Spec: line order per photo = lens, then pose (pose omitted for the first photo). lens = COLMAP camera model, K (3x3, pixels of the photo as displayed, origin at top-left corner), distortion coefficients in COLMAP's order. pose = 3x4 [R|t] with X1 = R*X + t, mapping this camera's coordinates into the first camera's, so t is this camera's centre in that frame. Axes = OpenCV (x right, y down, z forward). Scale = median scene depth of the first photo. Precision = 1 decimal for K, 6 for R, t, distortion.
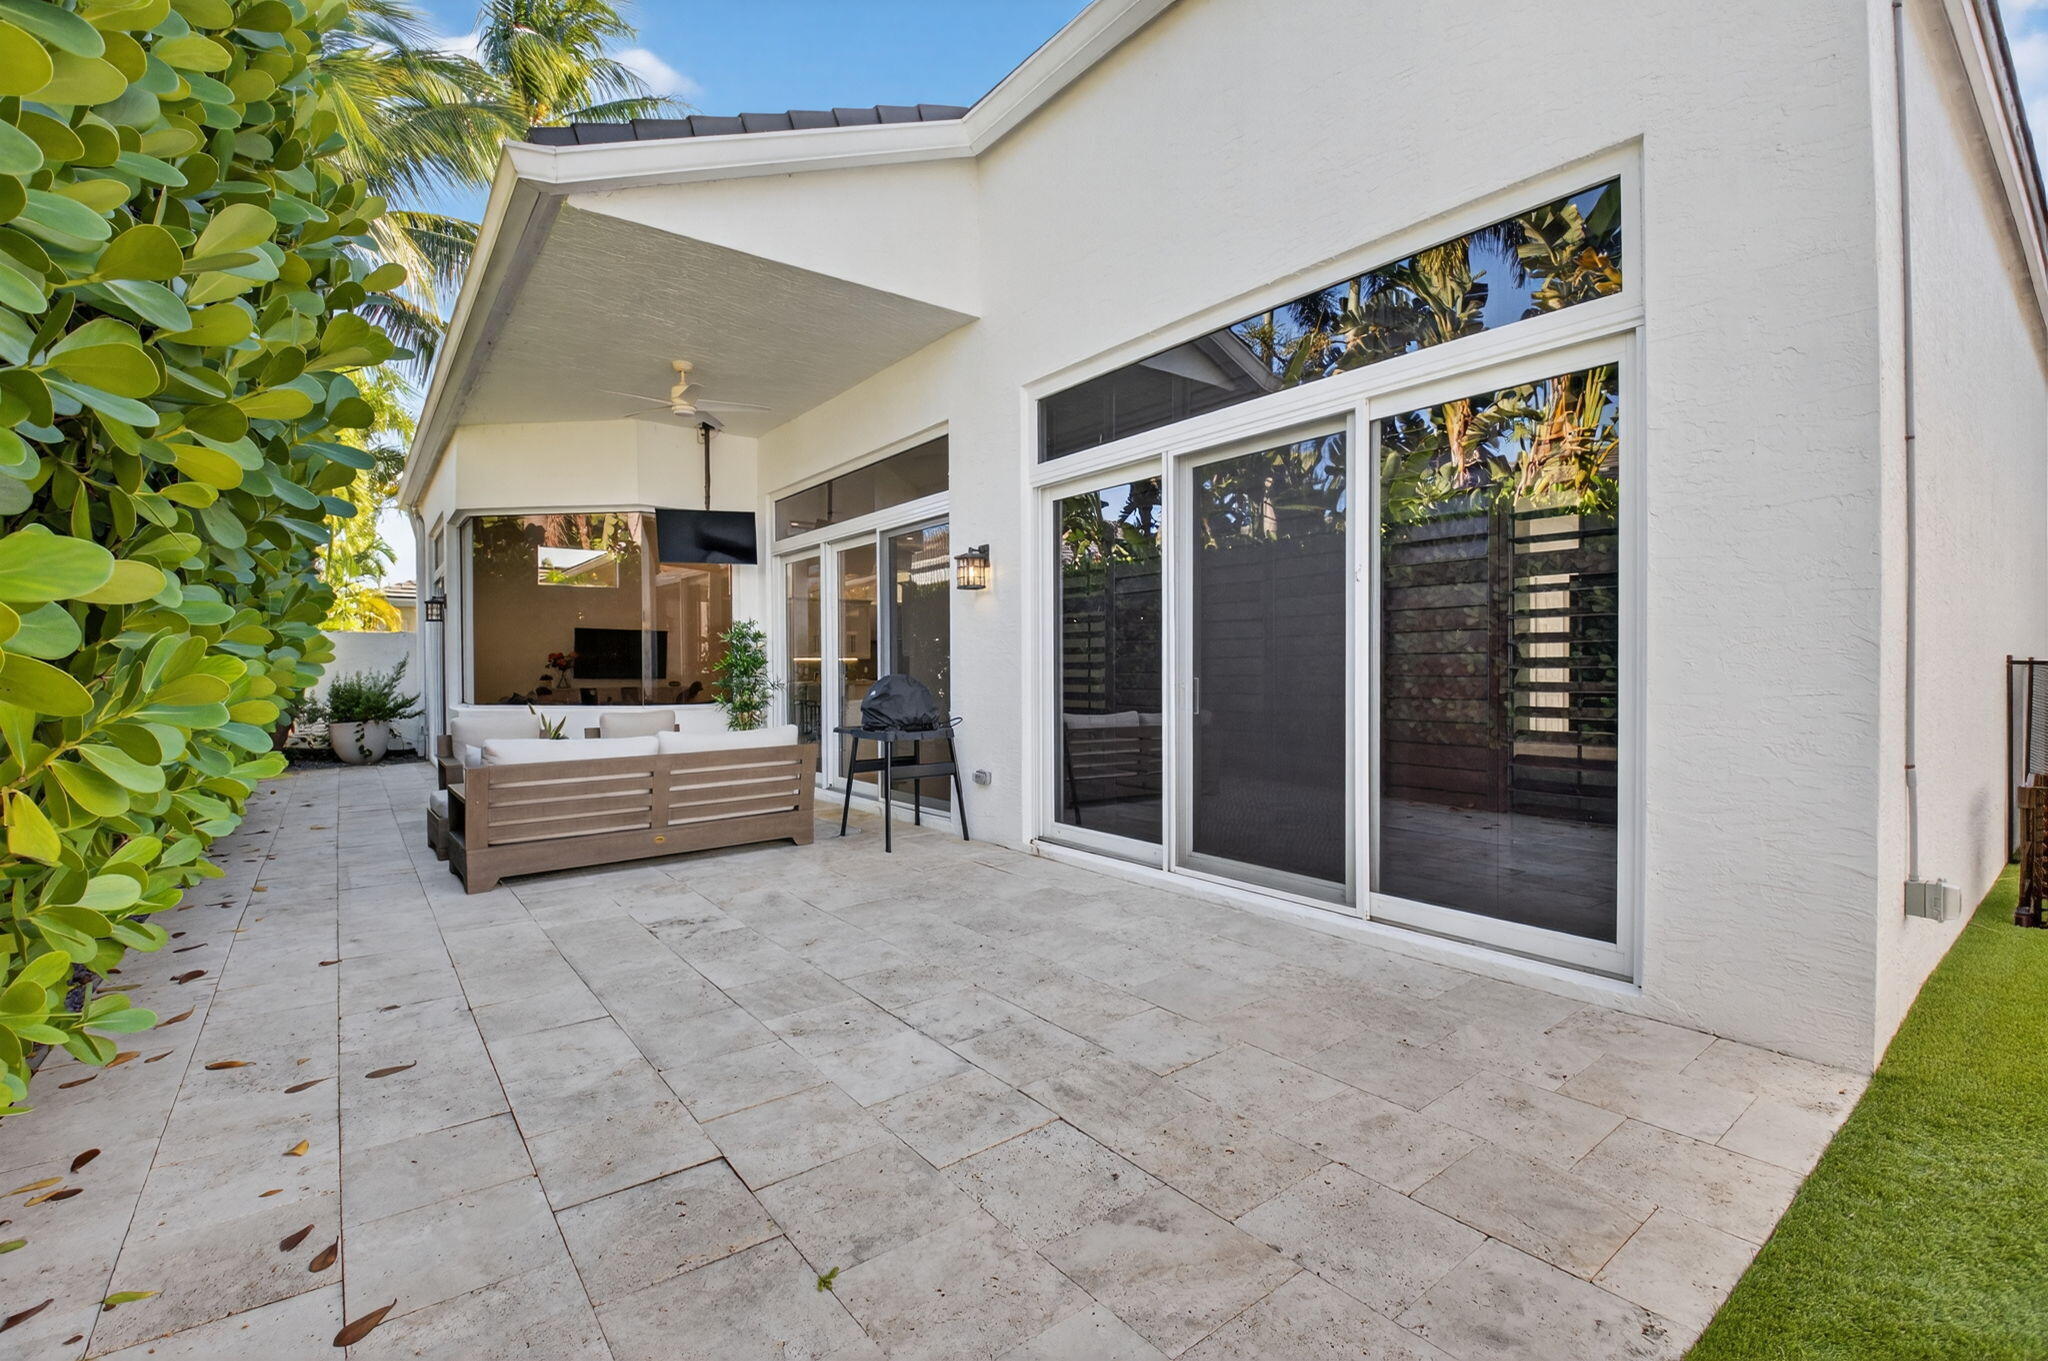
lens RADIAL K [[903.9, 0, 1061.6], [0, 903.9, 659.0], [0, 0, 1]] dist [0.000266, -0.021107]
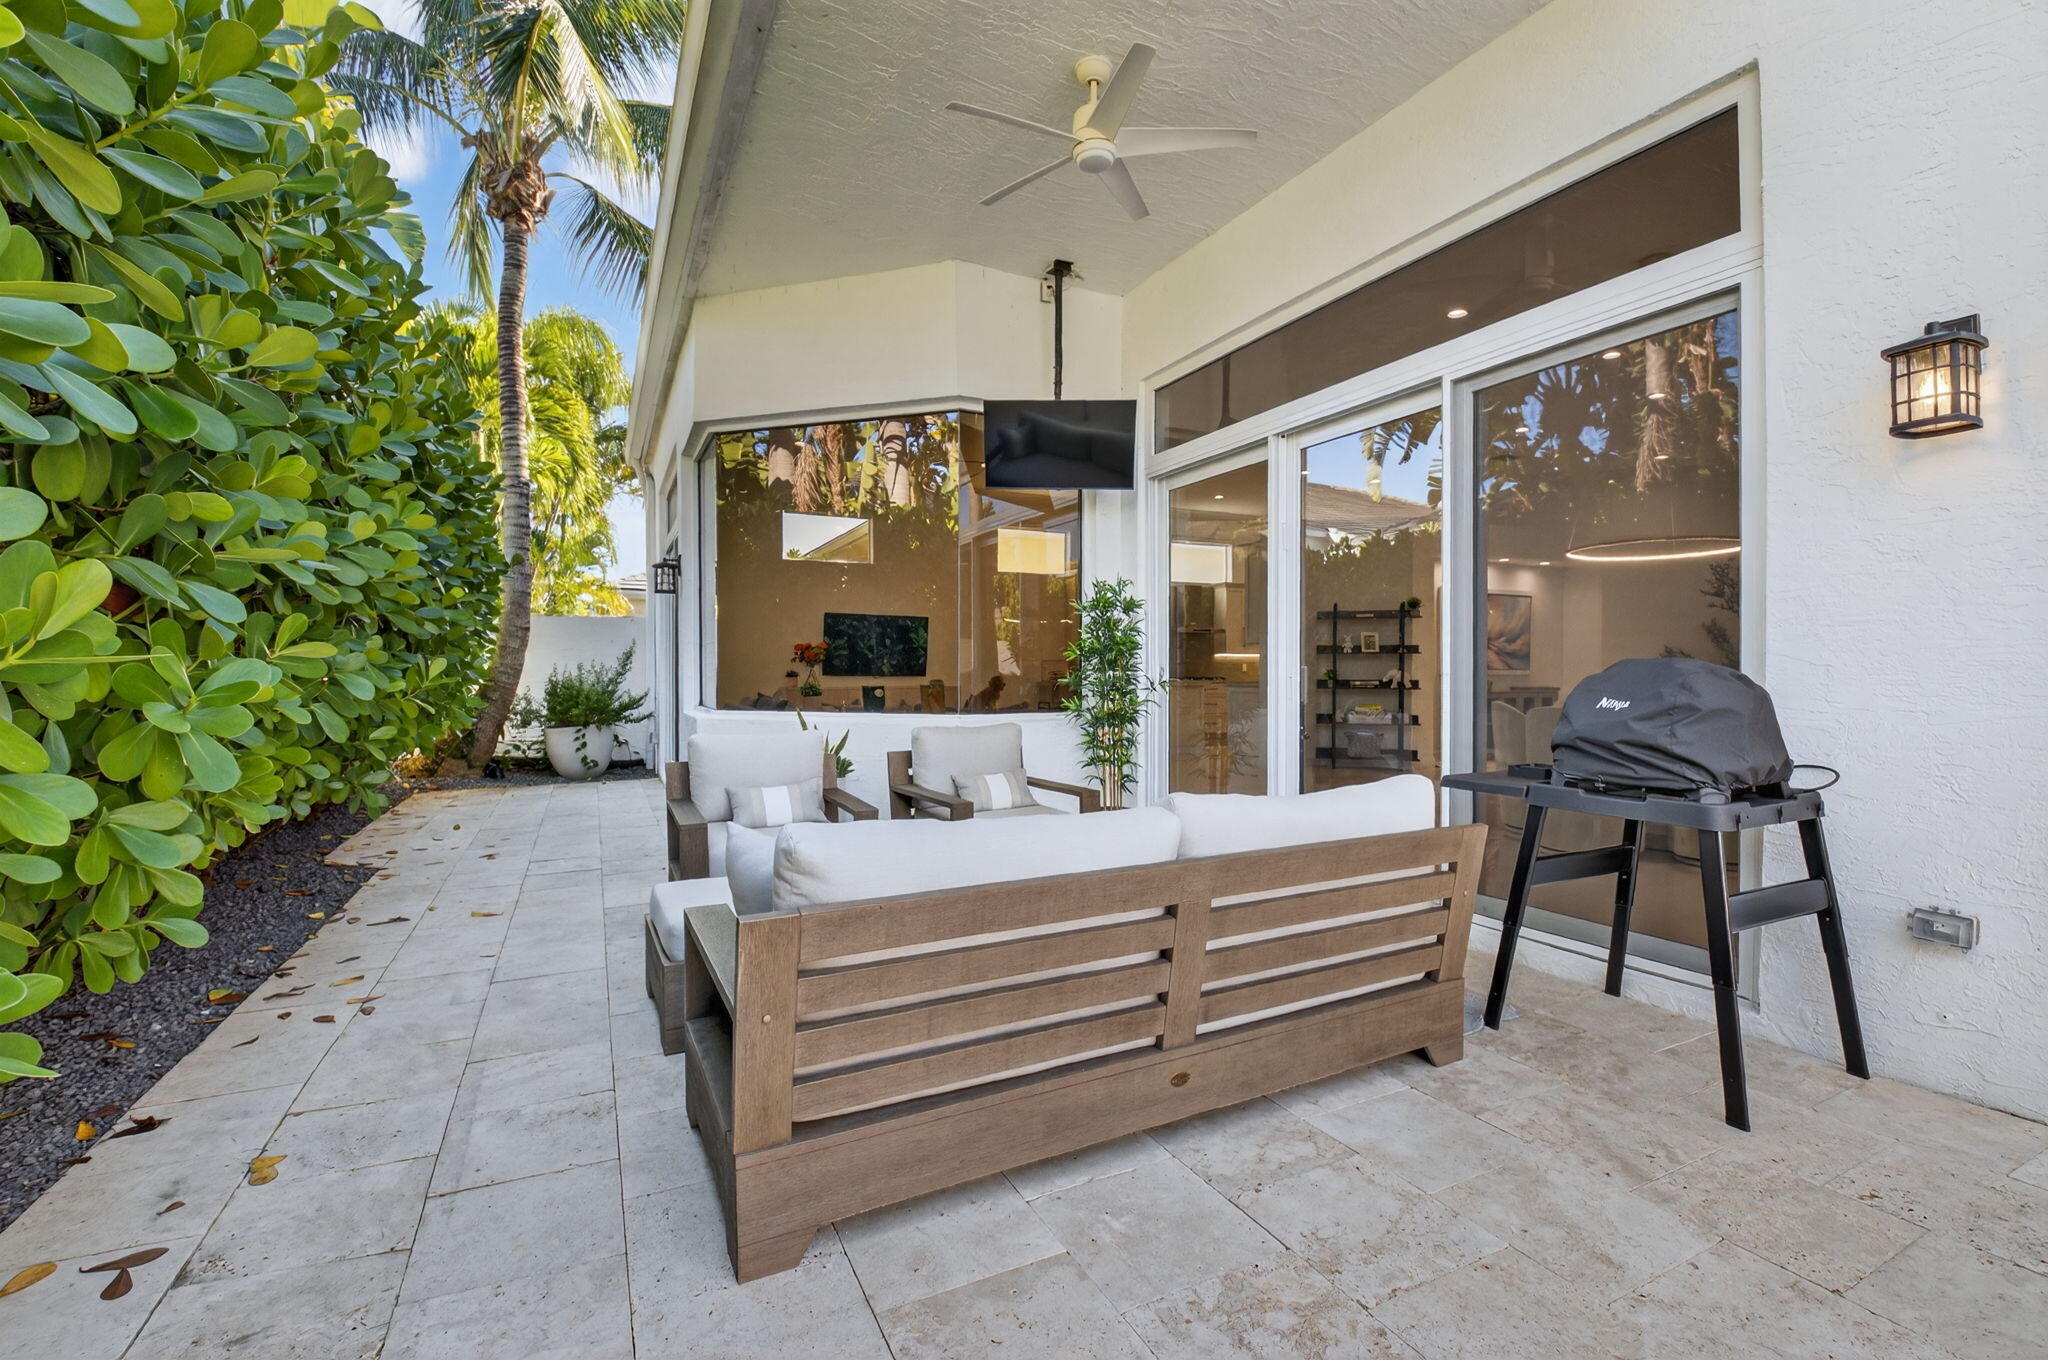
lens RADIAL K [[887.0, 0, 1031.5], [0, 887.0, 664.6], [0, 0, 1]] dist [-0.000331, -0.019188]
pose [[0.976018, 0.005478, -0.217619, -0.264536], [-0.005755, 0.999983, -0.000636, 0.015943], [0.217612, 0.001873, 0.976034, 0.383319]]
